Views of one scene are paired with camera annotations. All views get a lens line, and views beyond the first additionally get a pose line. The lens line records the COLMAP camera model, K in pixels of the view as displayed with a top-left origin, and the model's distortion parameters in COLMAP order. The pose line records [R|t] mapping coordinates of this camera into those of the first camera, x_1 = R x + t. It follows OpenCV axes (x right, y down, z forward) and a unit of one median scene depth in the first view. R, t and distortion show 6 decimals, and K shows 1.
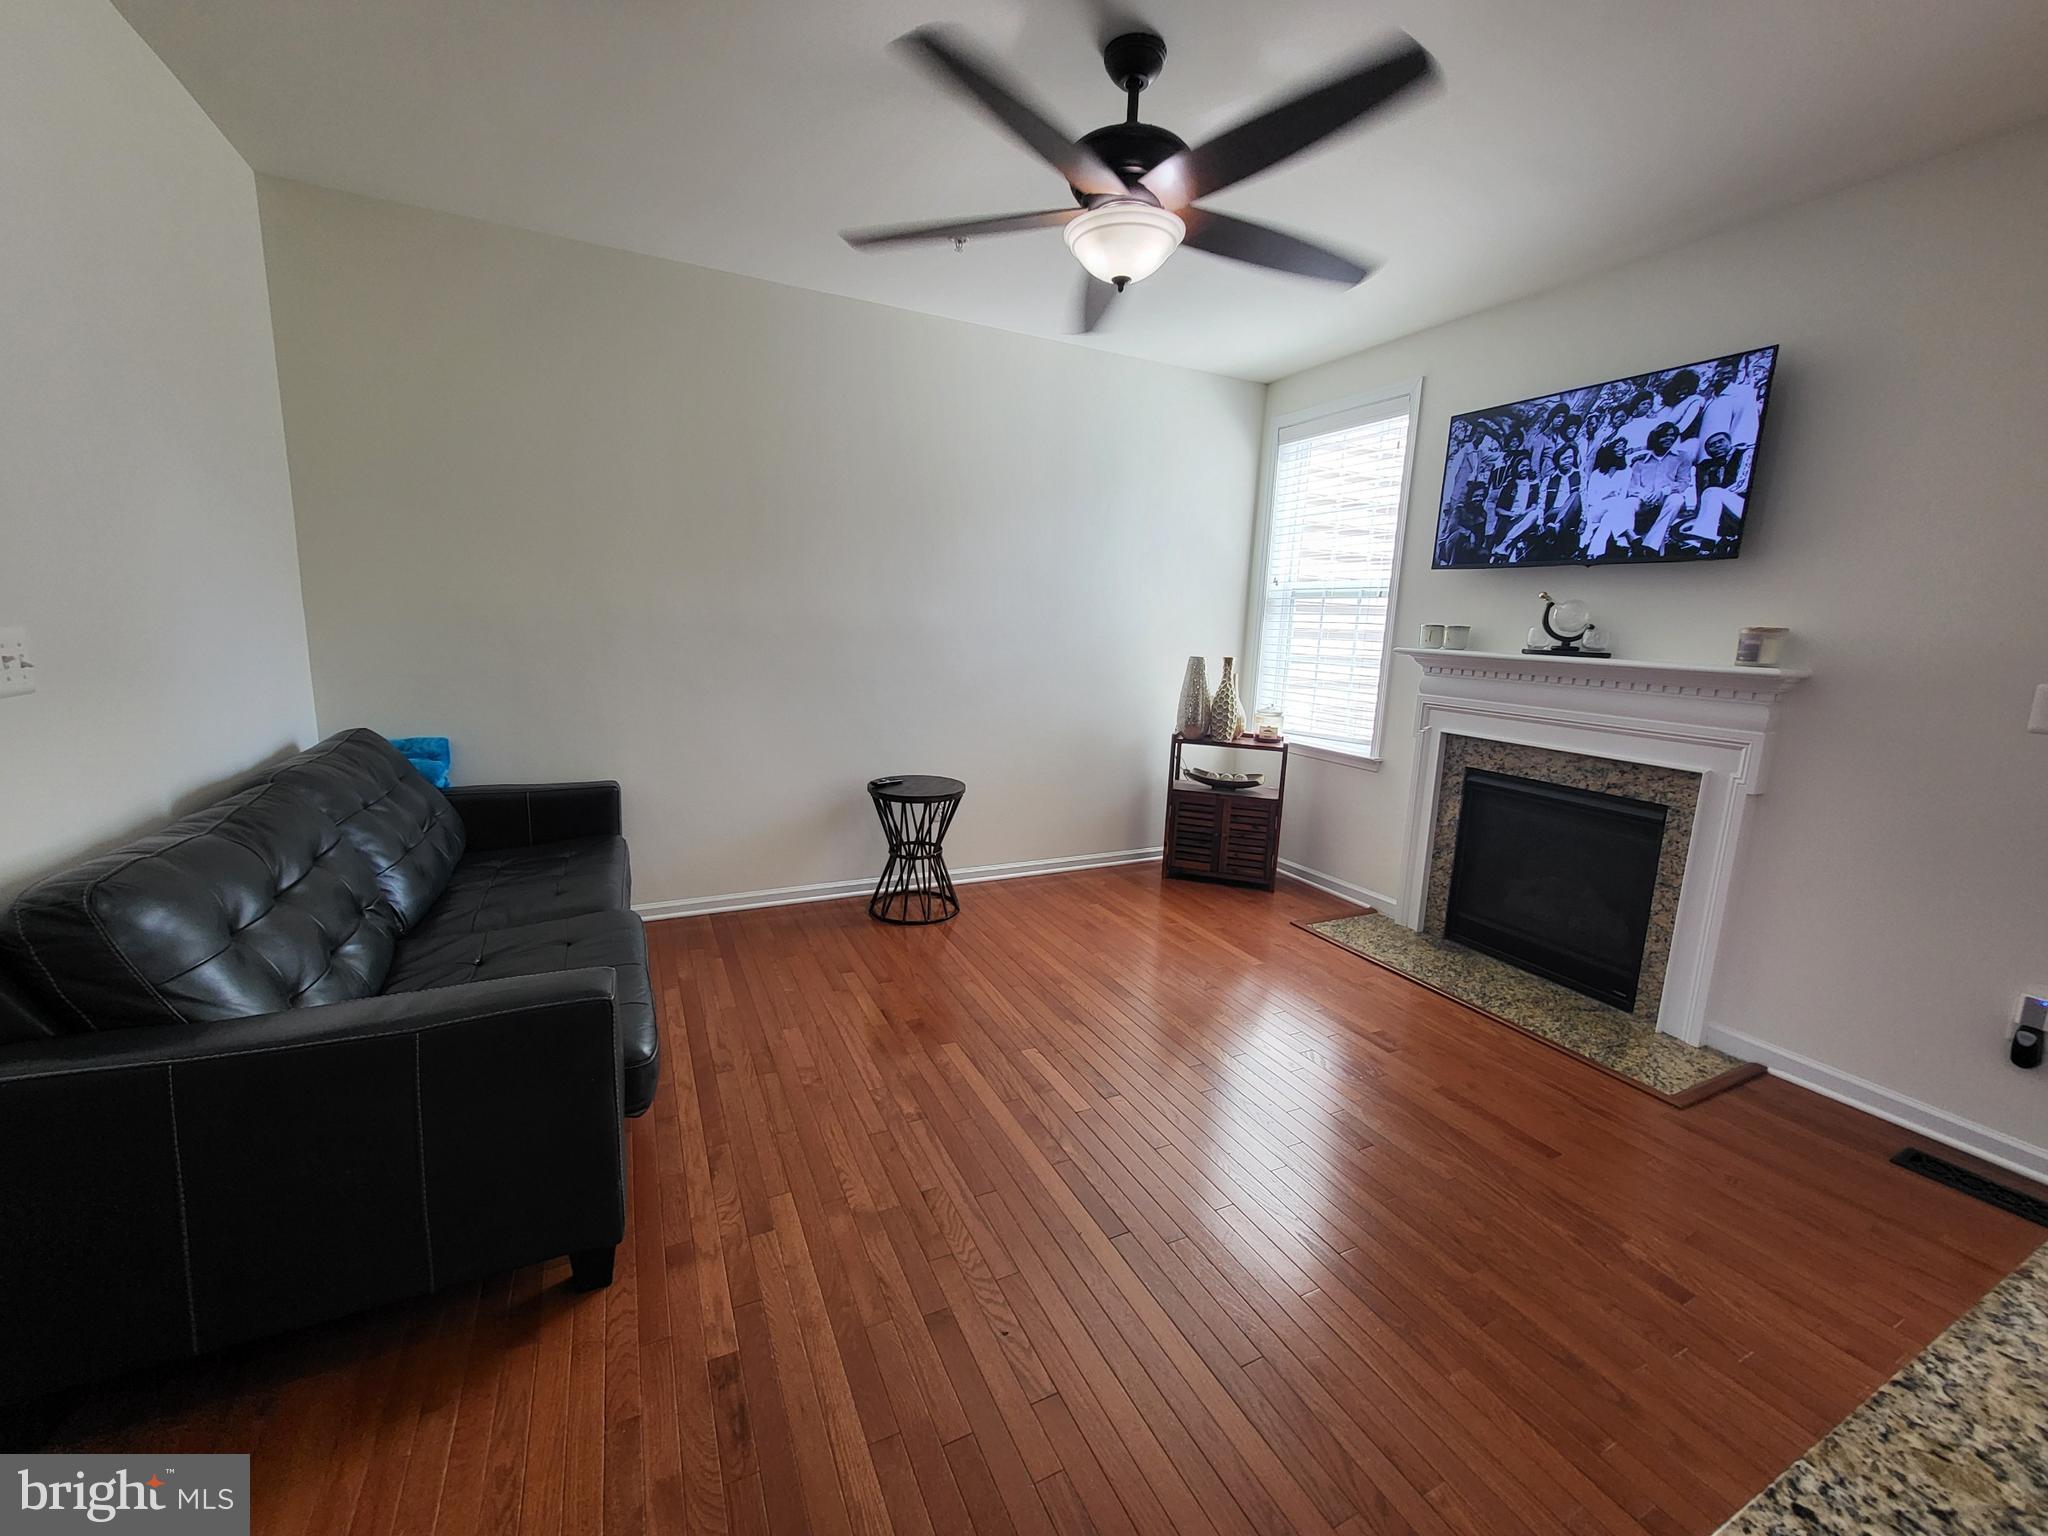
lens RADIAL K [[807.1, 0, 1013.0], [0, 807.1, 760.6], [0, 0, 1]] dist [0.001721, -0.000377]
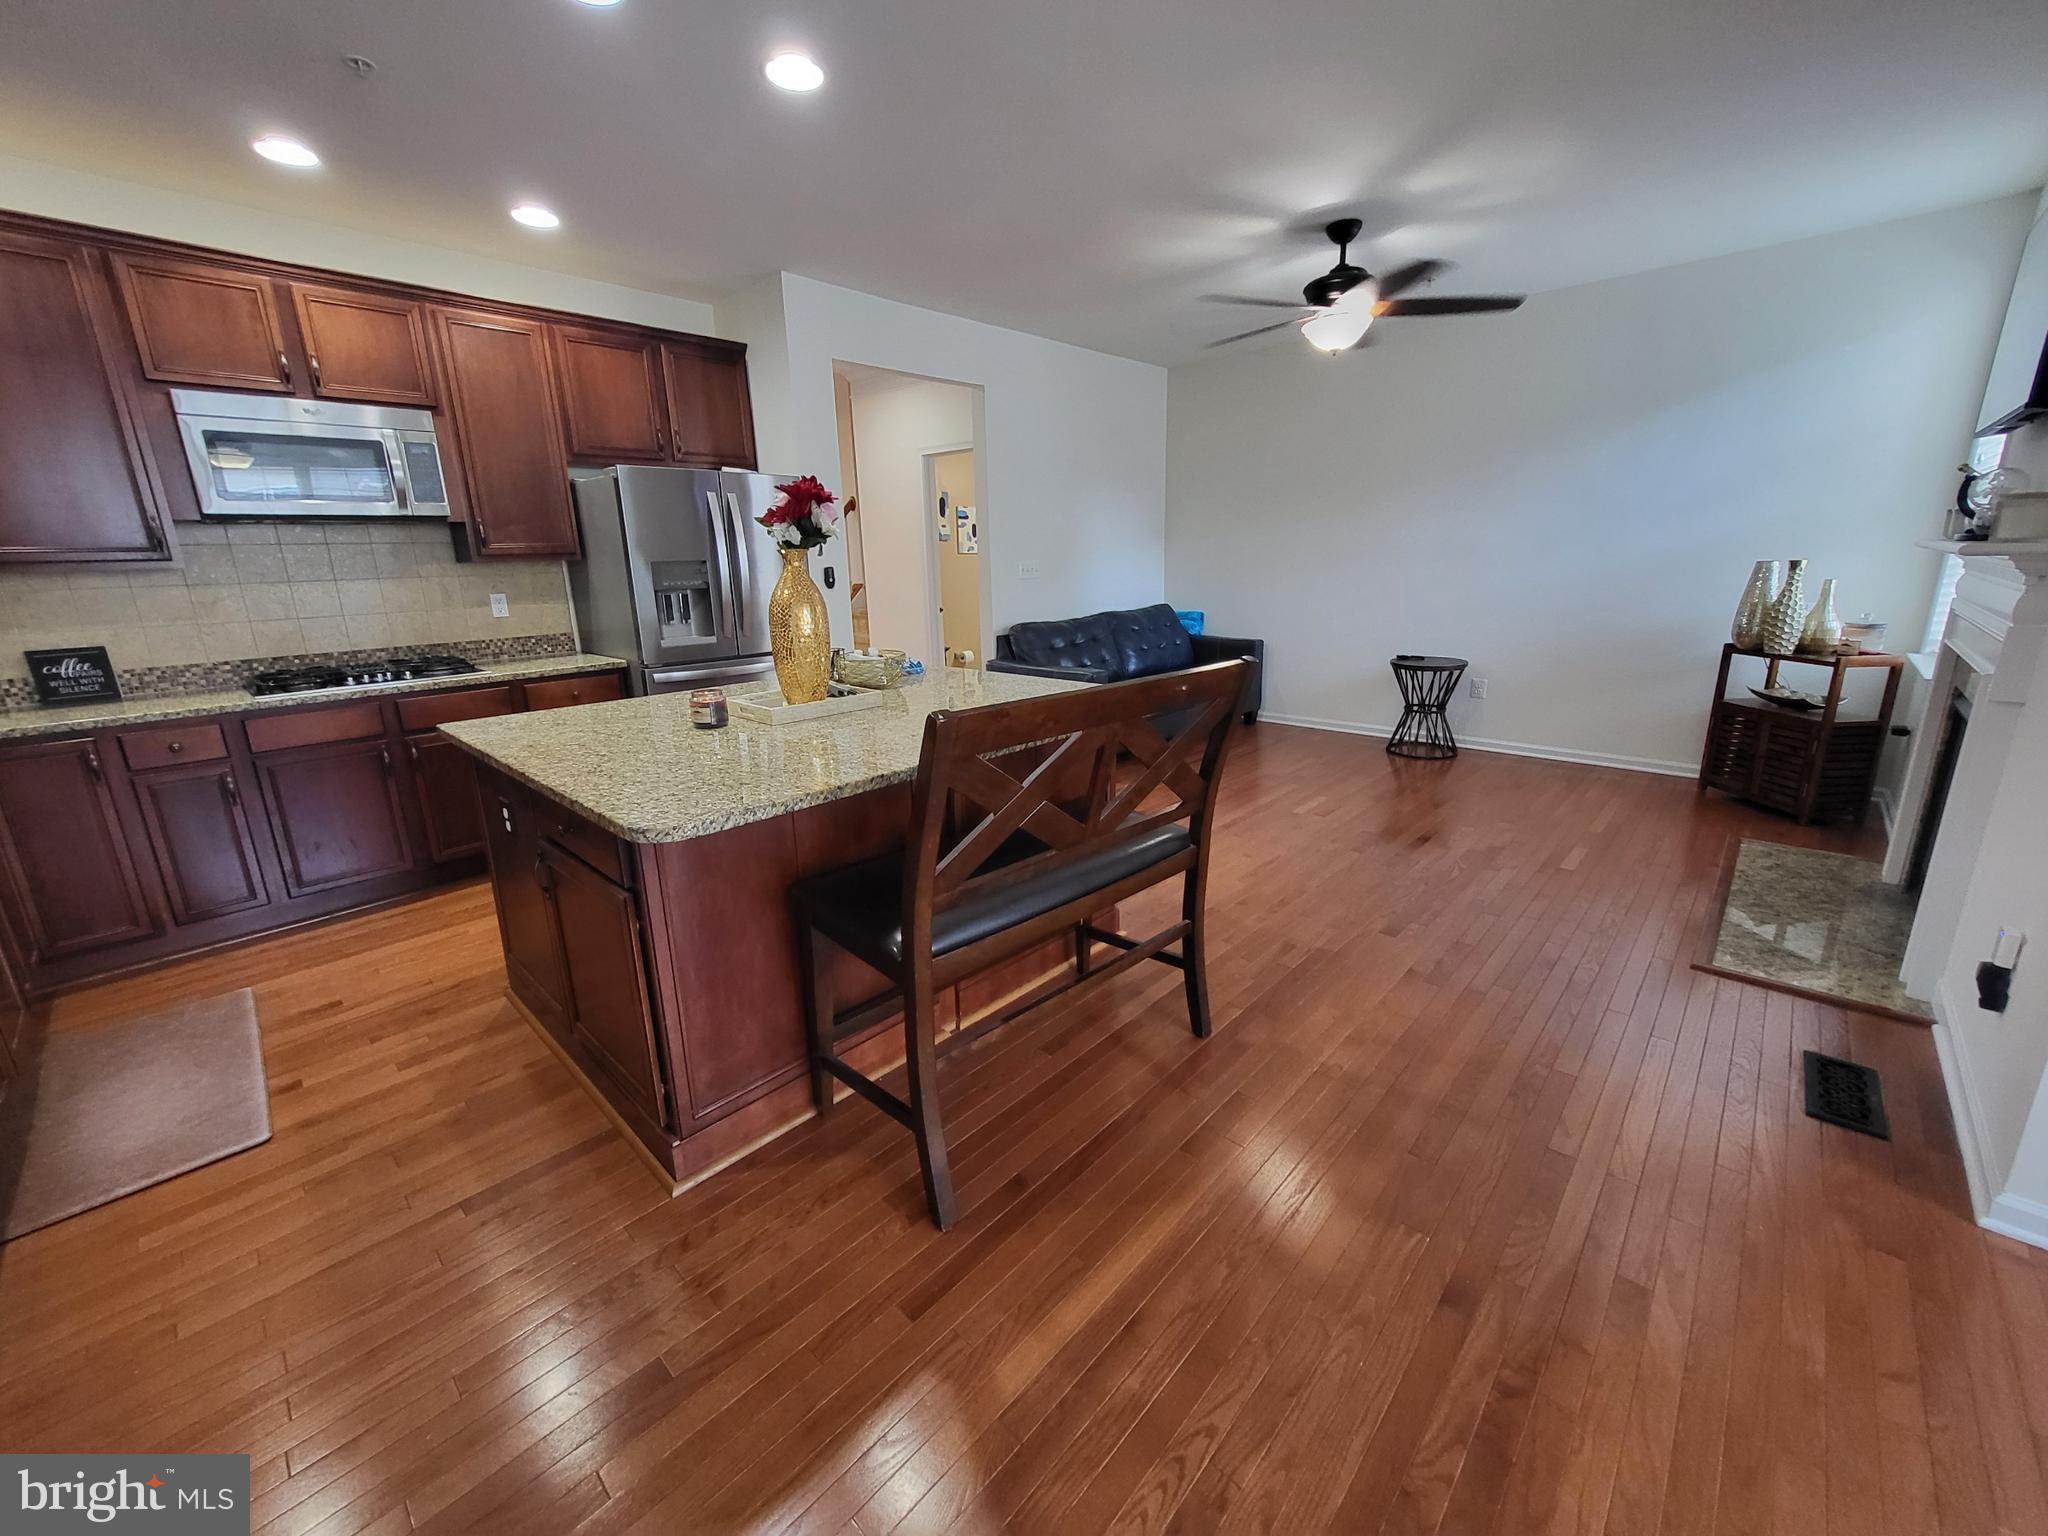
lens RADIAL K [[807.1, 0, 1008.7], [0, 807.1, 760.5], [0, 0, 1]] dist [0.001721, -0.000377]
pose [[0.353791, 0.190217, -0.915778, 0.939423], [-0.126228, 0.979855, 0.154761, 0.074292], [0.926768, 0.060843, 0.370674, -0.169274]]
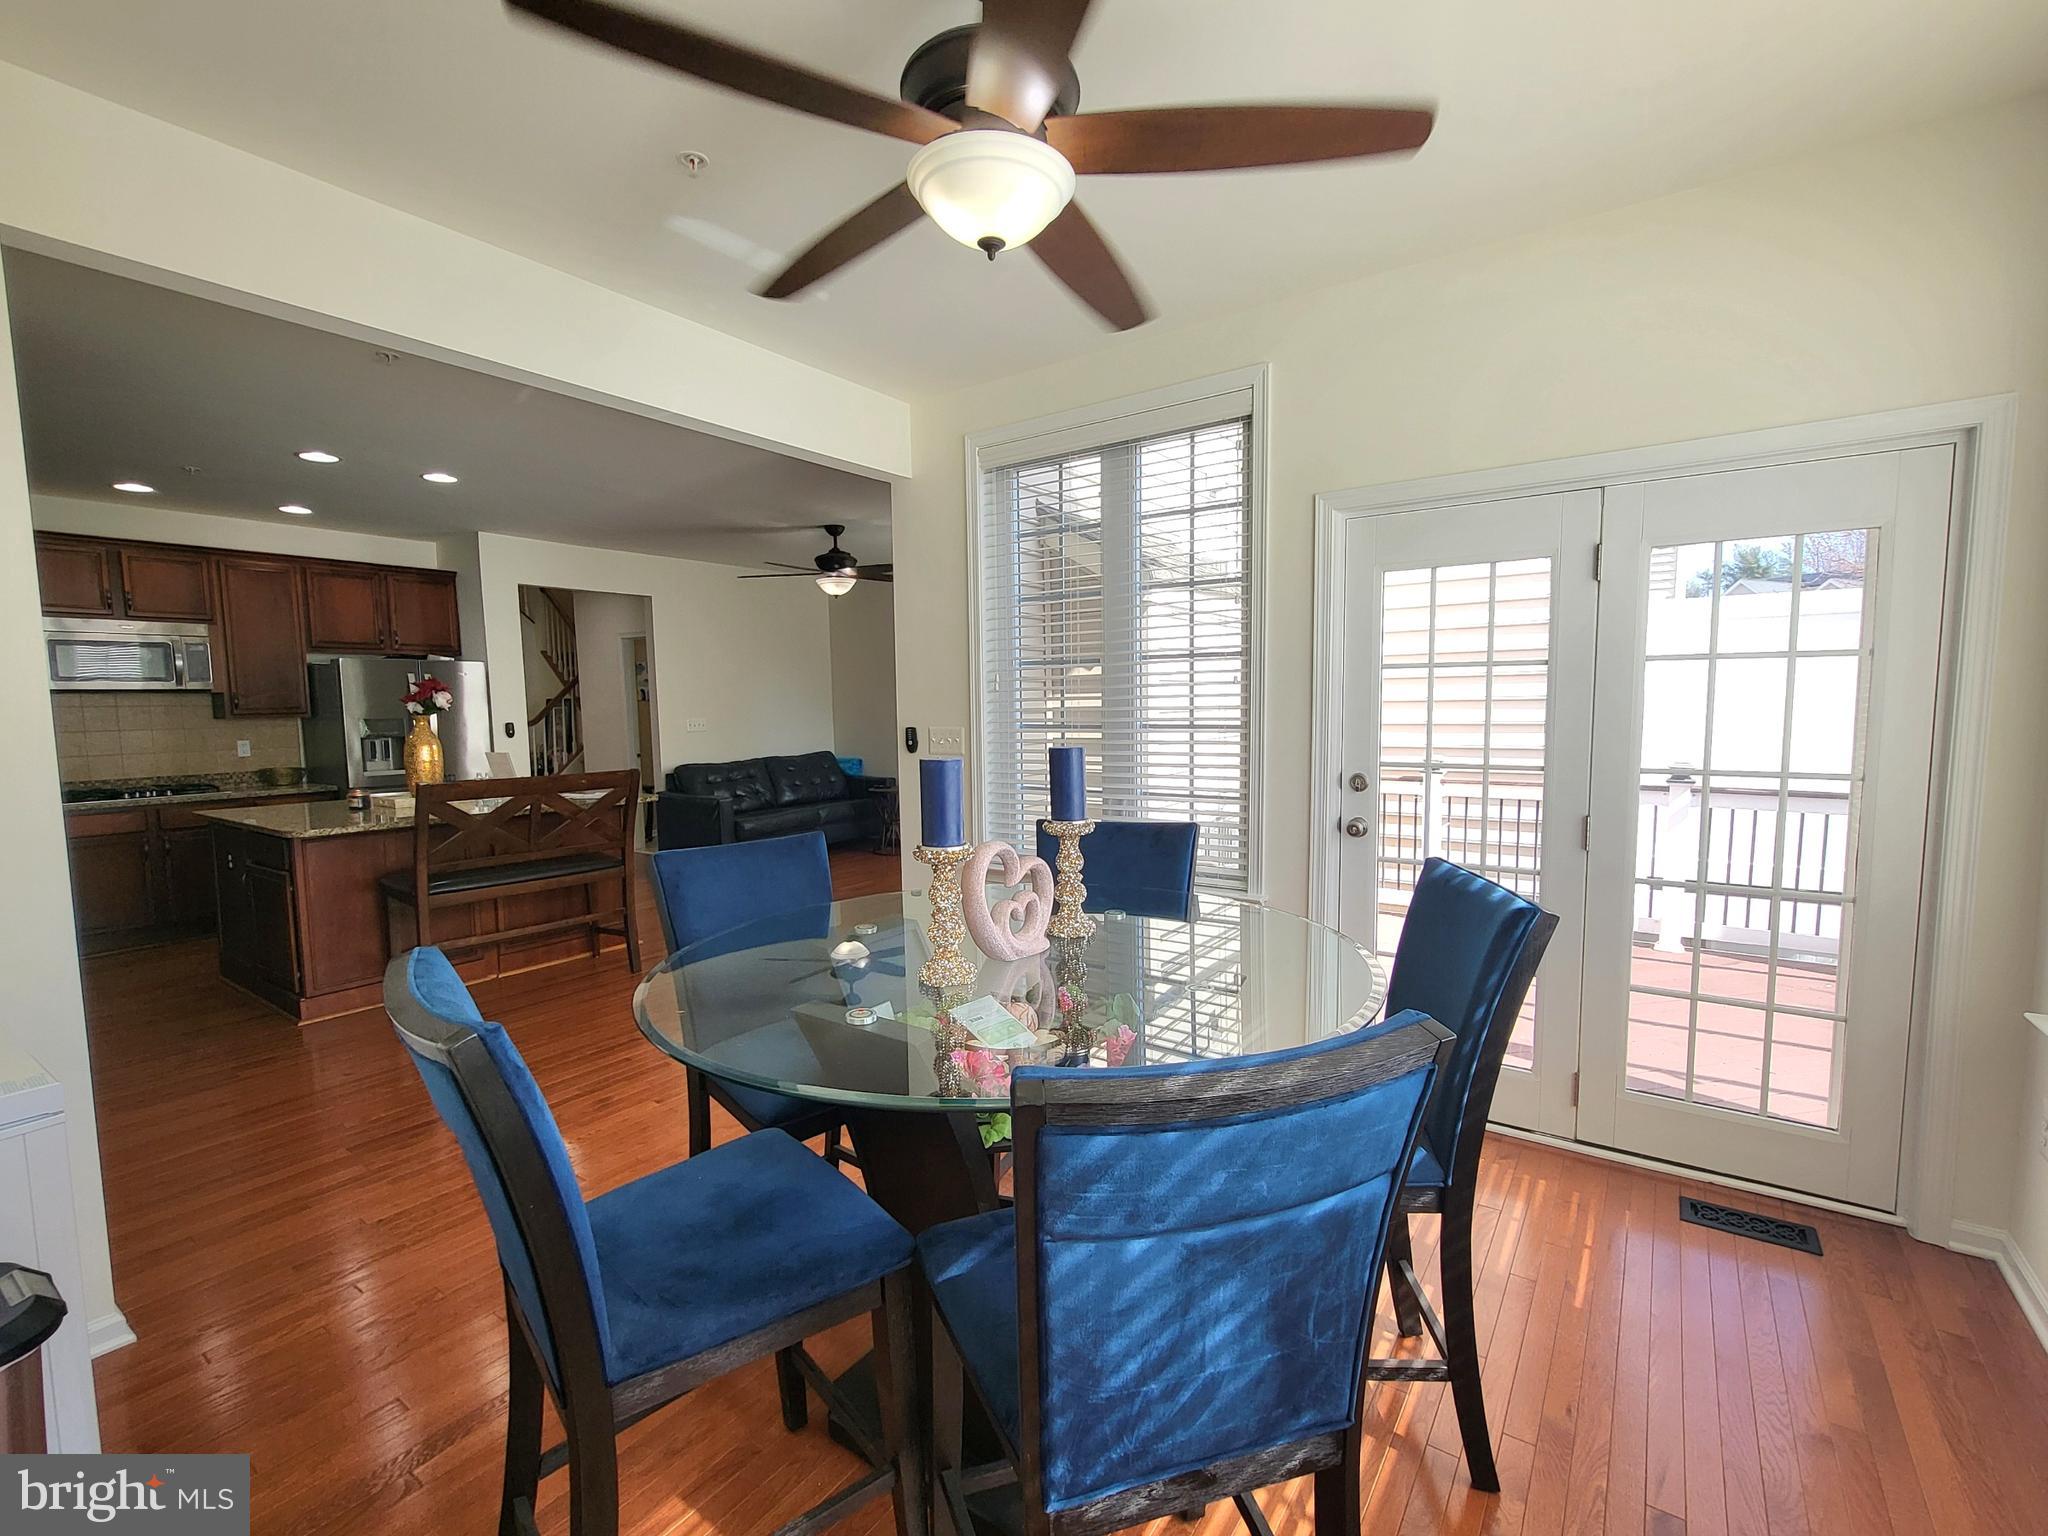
lens RADIAL K [[898.4, 0, 1027.2], [0, 898.4, 775.6], [0, 0, 1]] dist [-0.000872, -0.000243]
pose [[0.493291, 0.028440, -0.869399, 1.833138], [-0.118662, 0.992322, -0.034867, 0.058392], [0.861733, 0.120364, 0.492878, 0.023600]]
